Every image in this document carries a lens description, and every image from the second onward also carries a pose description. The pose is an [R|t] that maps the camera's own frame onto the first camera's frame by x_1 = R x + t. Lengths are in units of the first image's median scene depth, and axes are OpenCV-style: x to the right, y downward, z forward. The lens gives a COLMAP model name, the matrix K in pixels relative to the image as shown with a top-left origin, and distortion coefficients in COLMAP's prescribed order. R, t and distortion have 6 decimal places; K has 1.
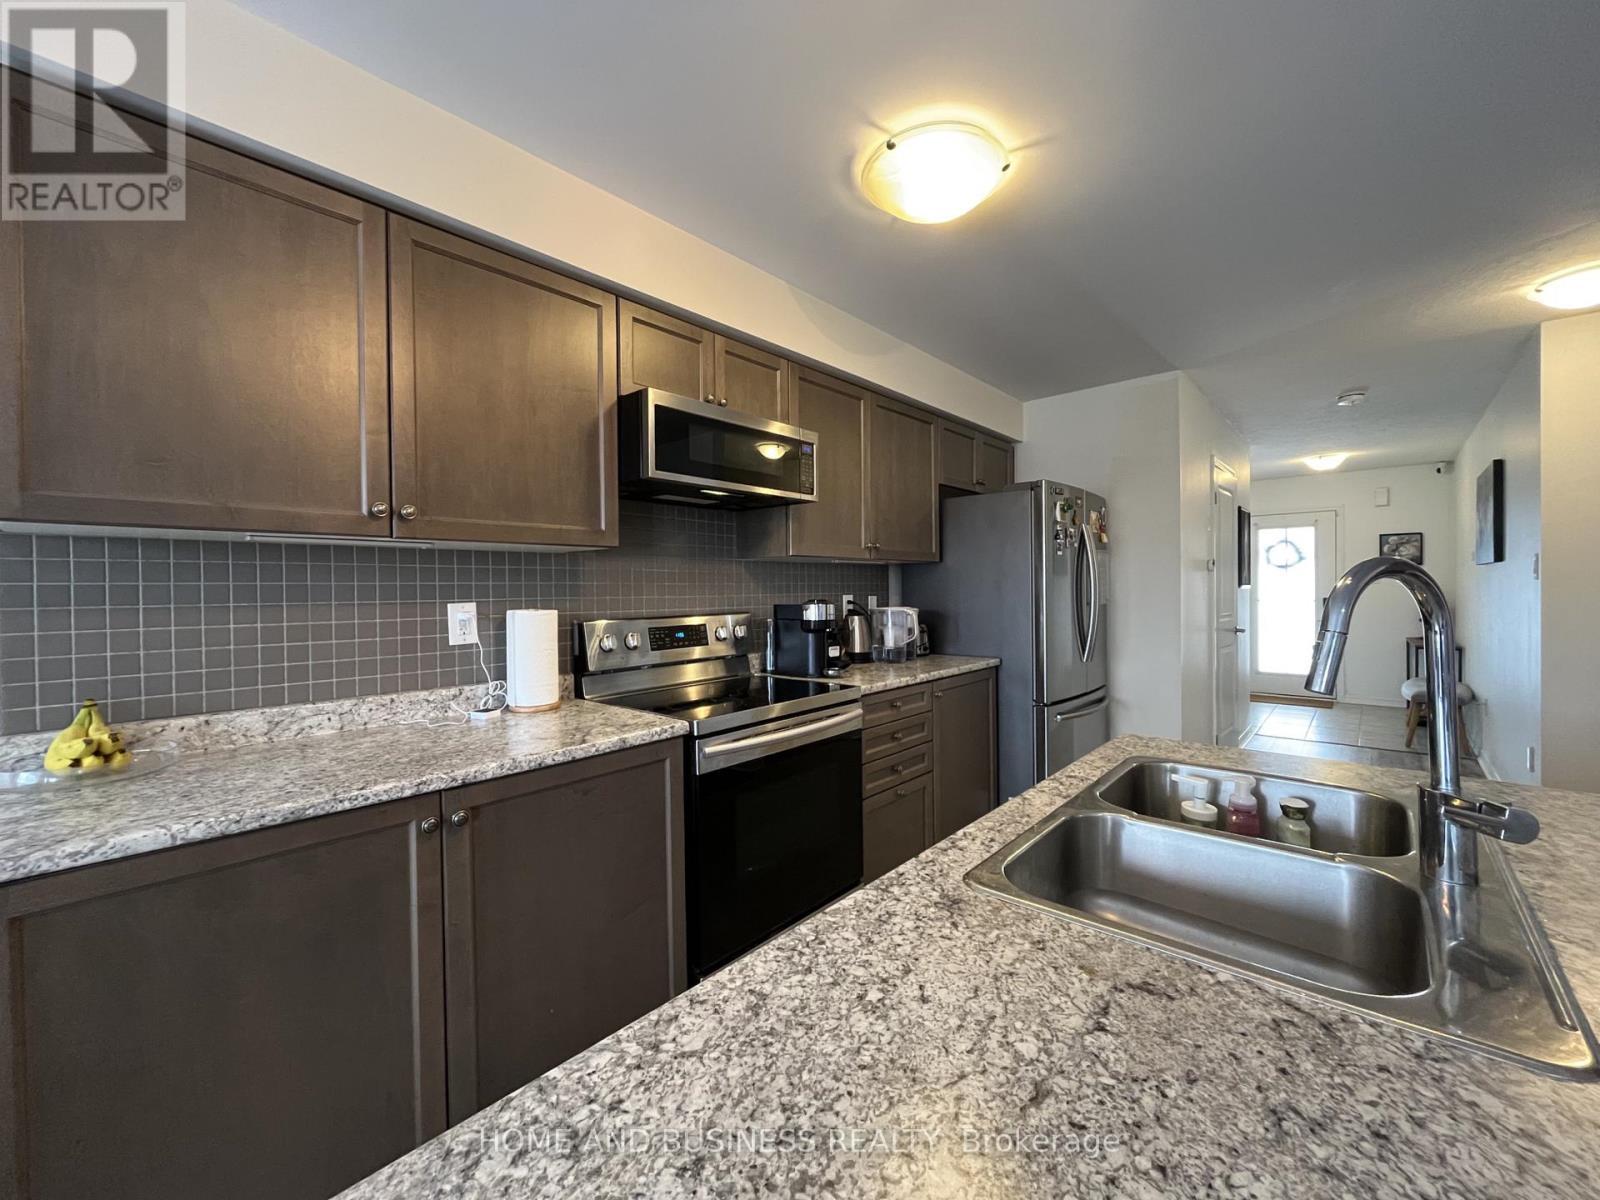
lens RADIAL K [[644.5, 0, 801.2], [0, 644.5, 594.0], [0, 0, 1]] dist [-0.001520, -0.000790]
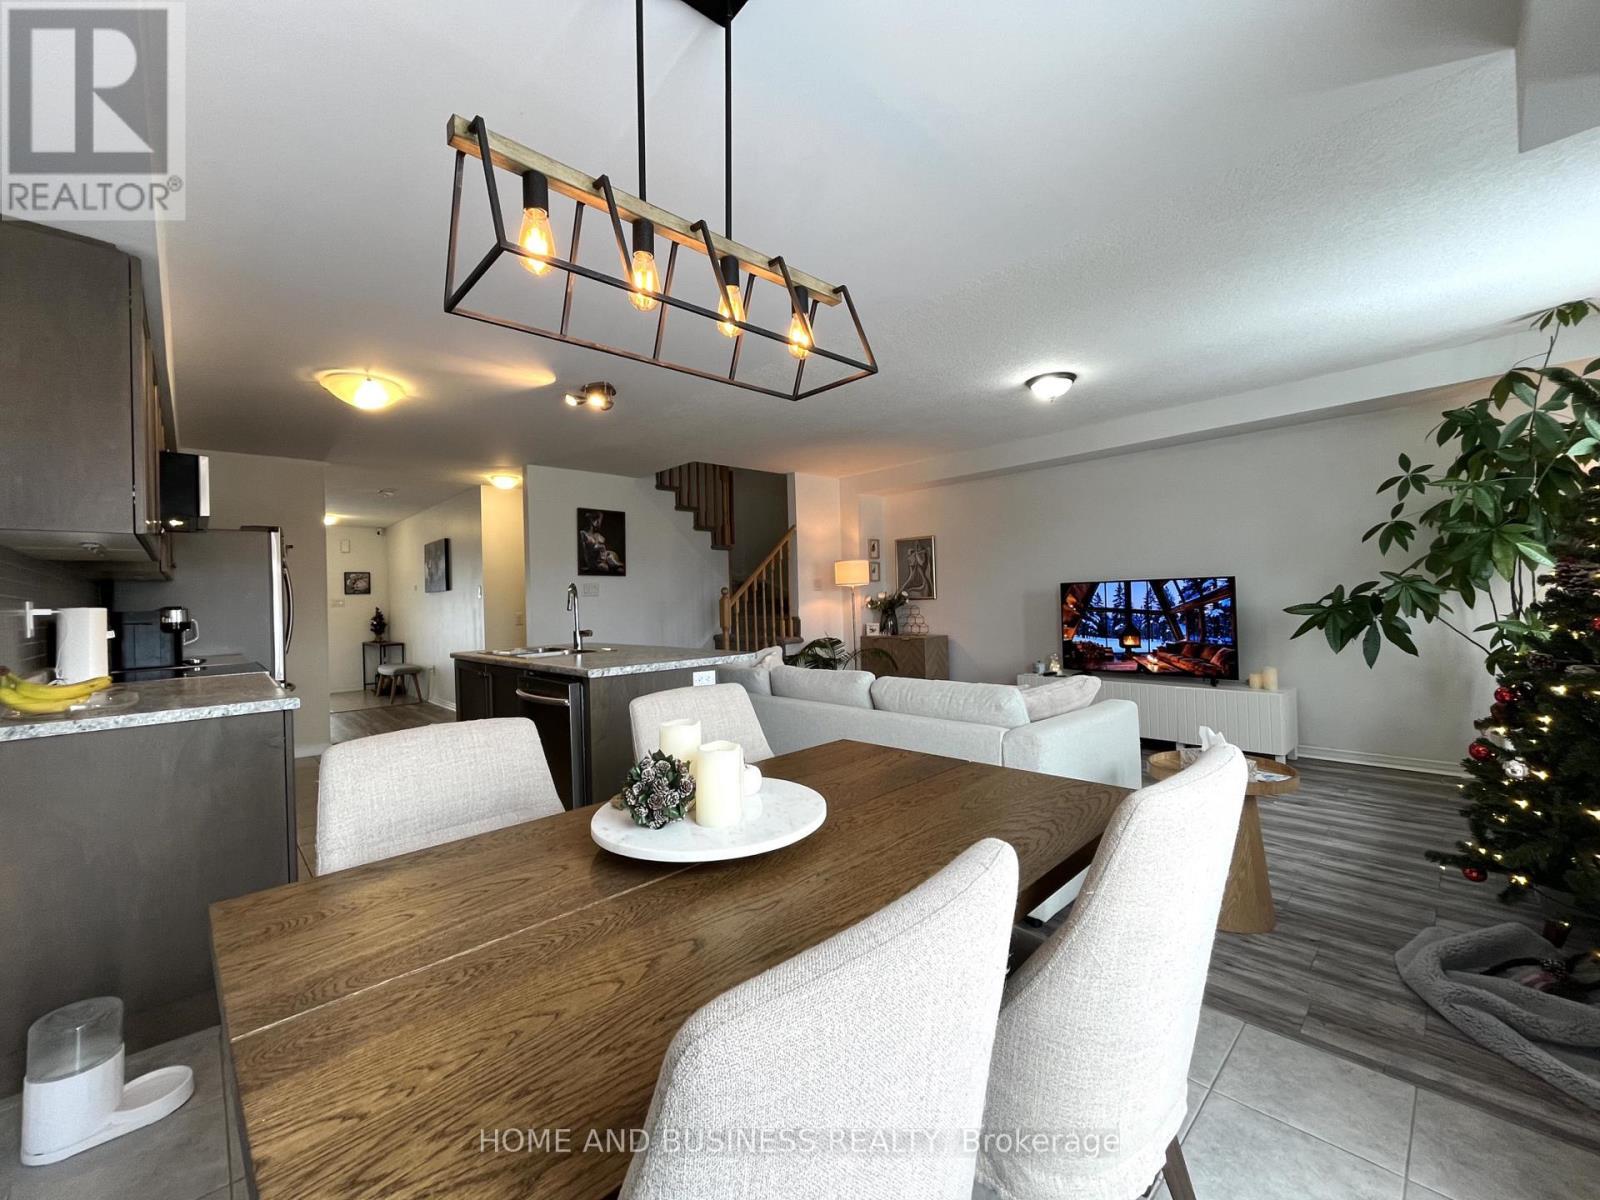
lens RADIAL K [[644.5, 0, 801.2], [0, 644.5, 594.0], [0, 0, 1]] dist [-0.001520, -0.000790]
pose [[0.084608, 0.017474, 0.996261, -1.146066], [0.029207, 0.999373, -0.020009, 0.045807], [-0.995986, 0.030791, 0.084045, -0.343501]]
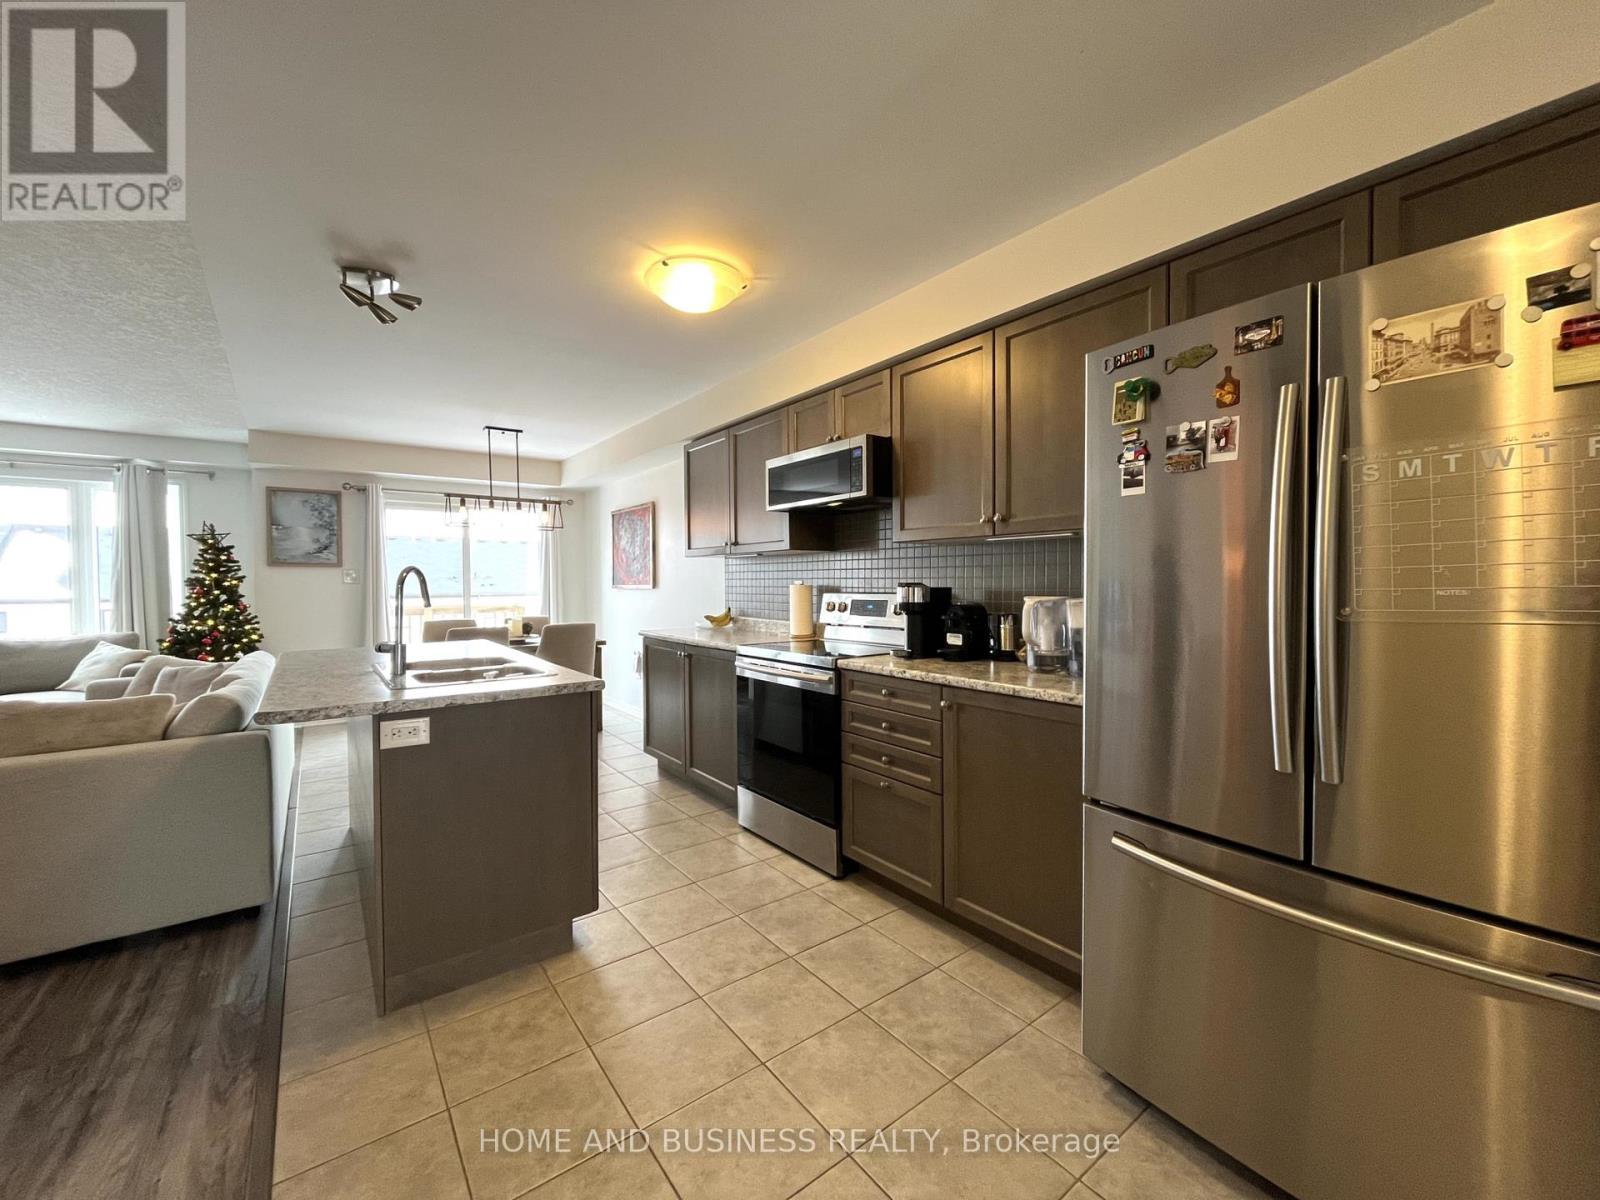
lens RADIAL K [[644.5, 0, 801.2], [0, 644.5, 594.0], [0, 0, 1]] dist [-0.001520, -0.000790]
pose [[-0.196590, 0.035402, -0.979846, 1.094030], [0.008062, 0.999373, 0.034490, -0.010513], [0.980453, -0.001119, -0.196752, 1.046679]]
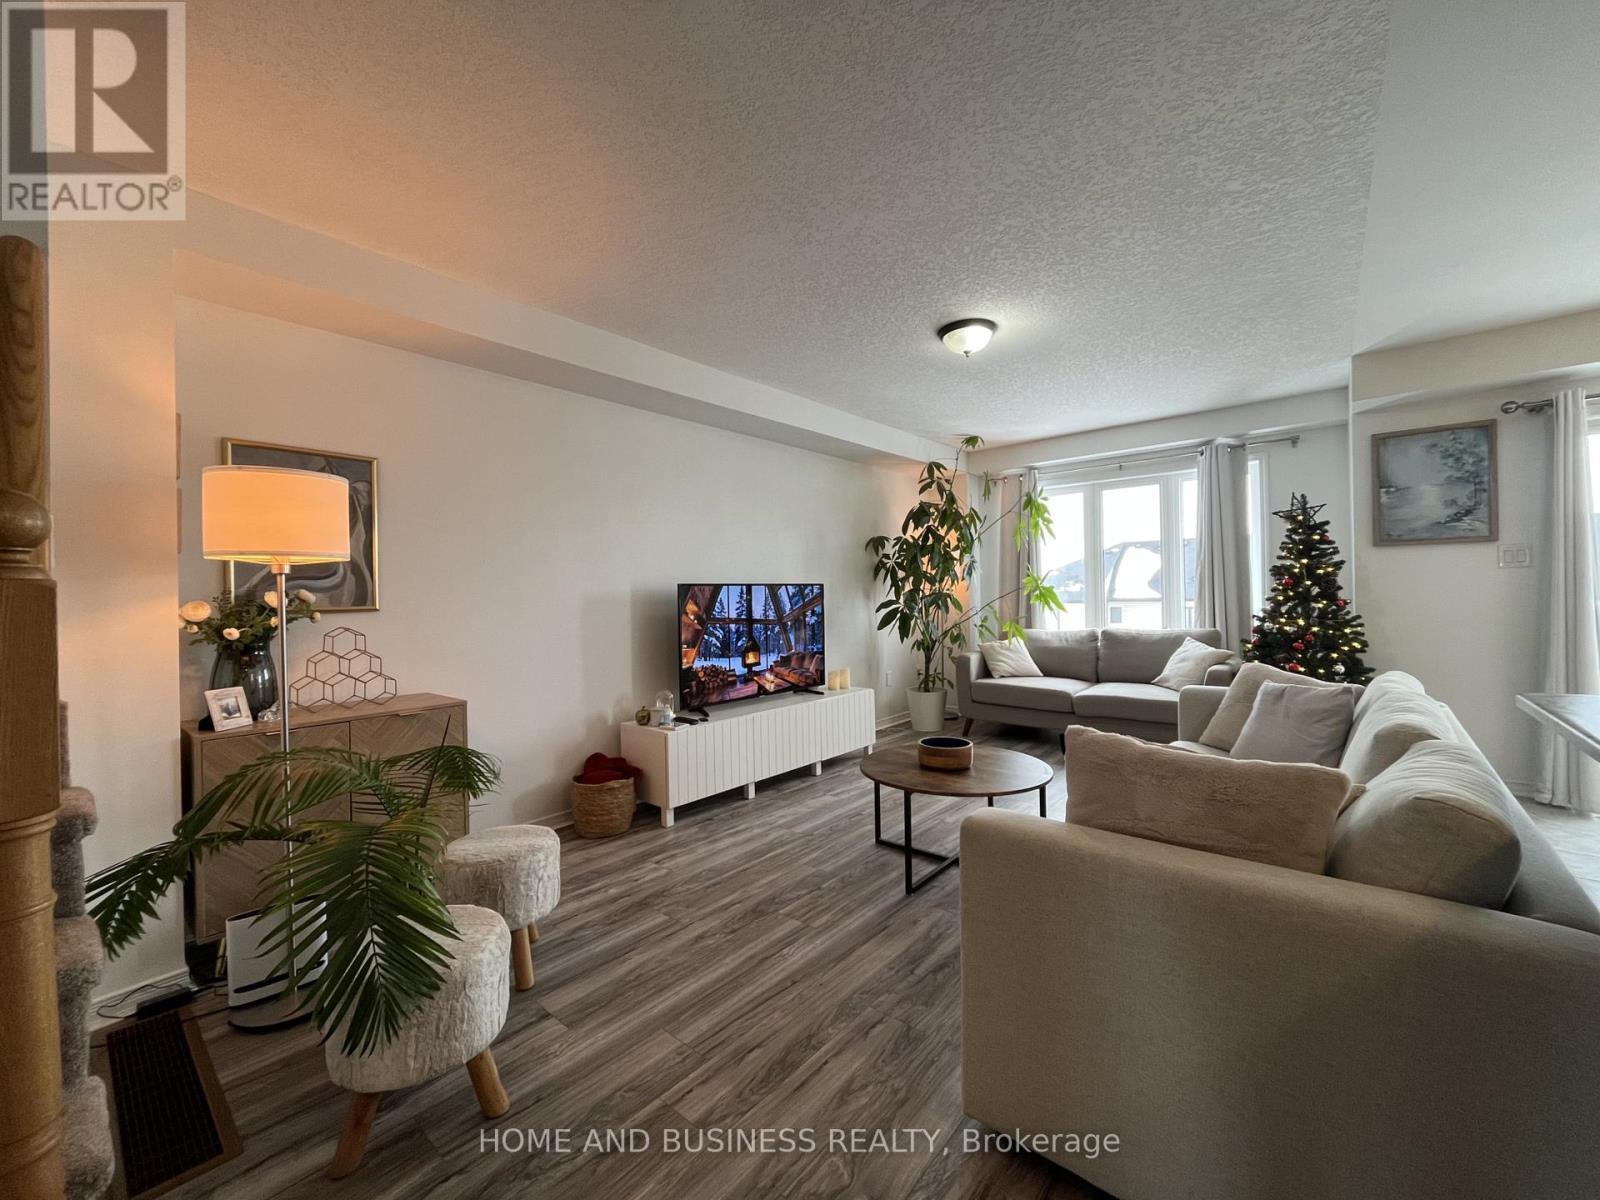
lens RADIAL K [[644.5, 0, 801.2], [0, 644.5, 594.0], [0, 0, 1]] dist [-0.001520, -0.000790]
pose [[-0.999303, 0.032132, -0.019023, 0.741678], [0.032150, 0.999483, -0.000597, 0.025578], [0.018994, -0.001208, -0.999819, 0.404503]]
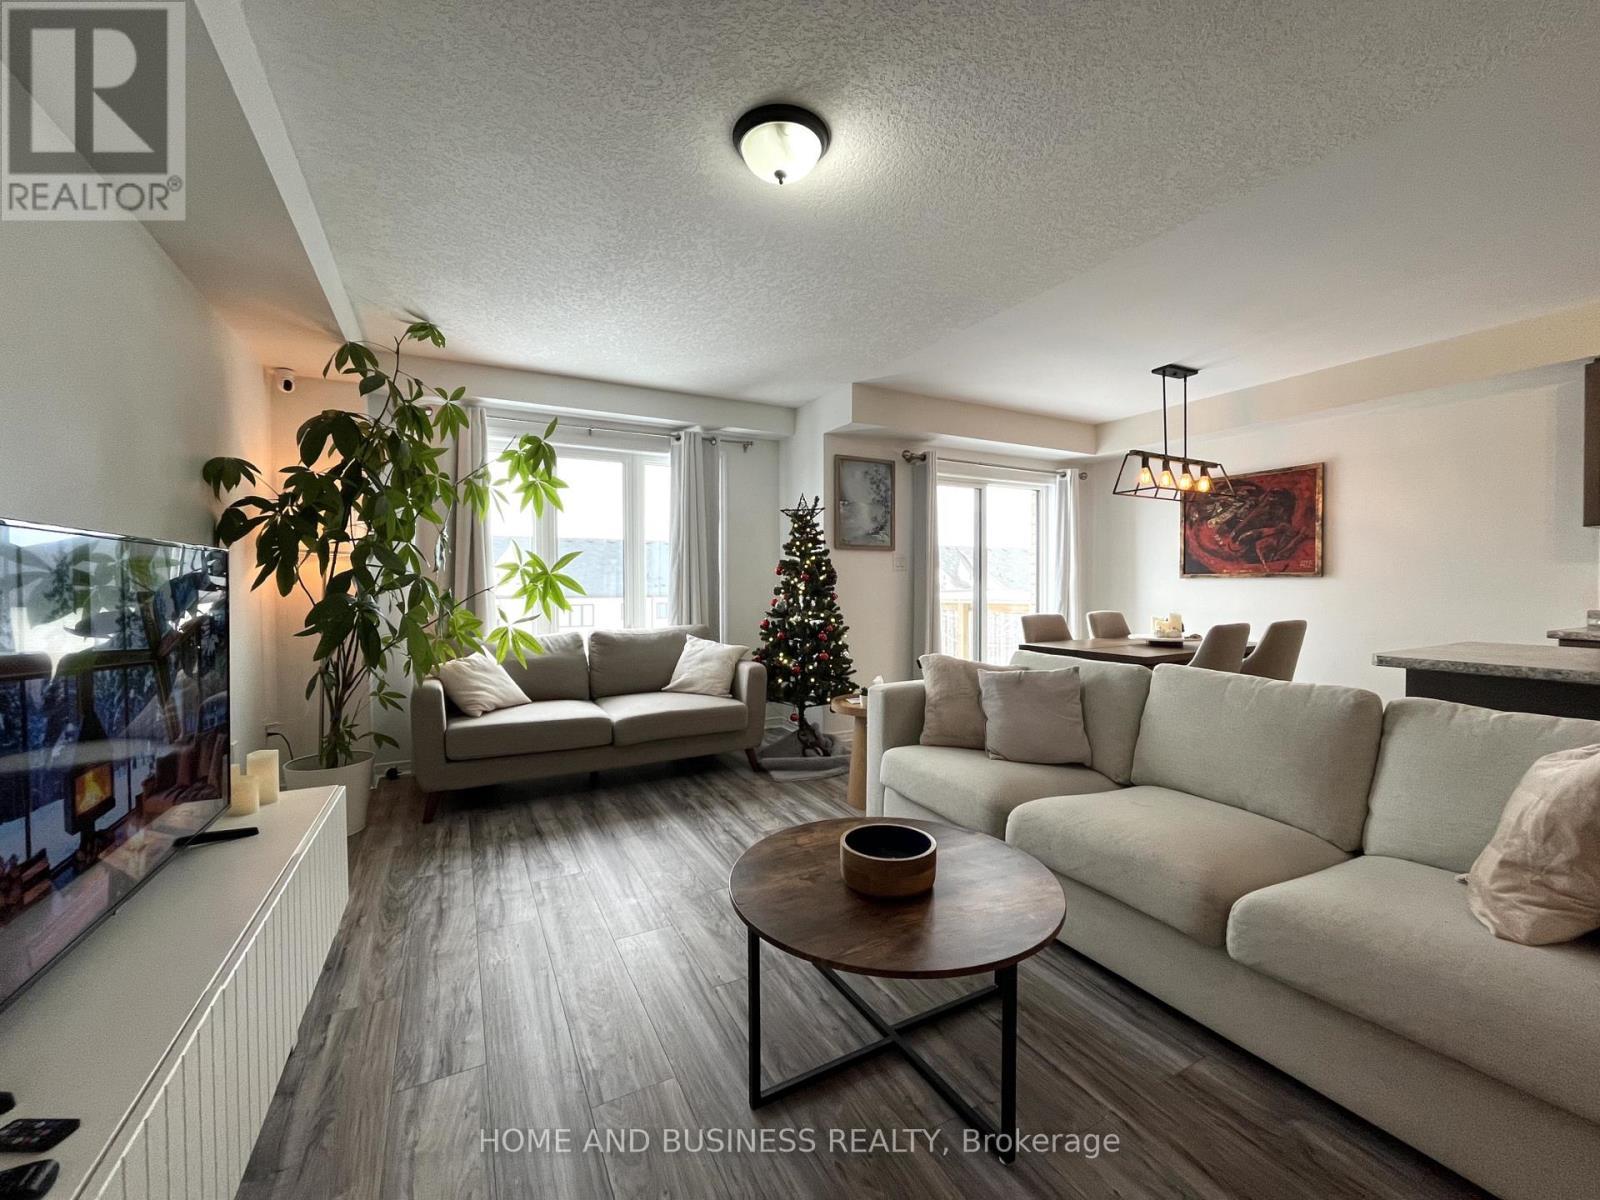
lens RADIAL K [[644.5, 0, 801.2], [0, 644.5, 594.0], [0, 0, 1]] dist [-0.001520, -0.000790]
pose [[-0.339121, 0.028624, -0.940307, 1.081847], [0.006833, 0.999586, 0.027965, 0.030901], [0.940718, 0.003059, -0.339176, -0.542266]]
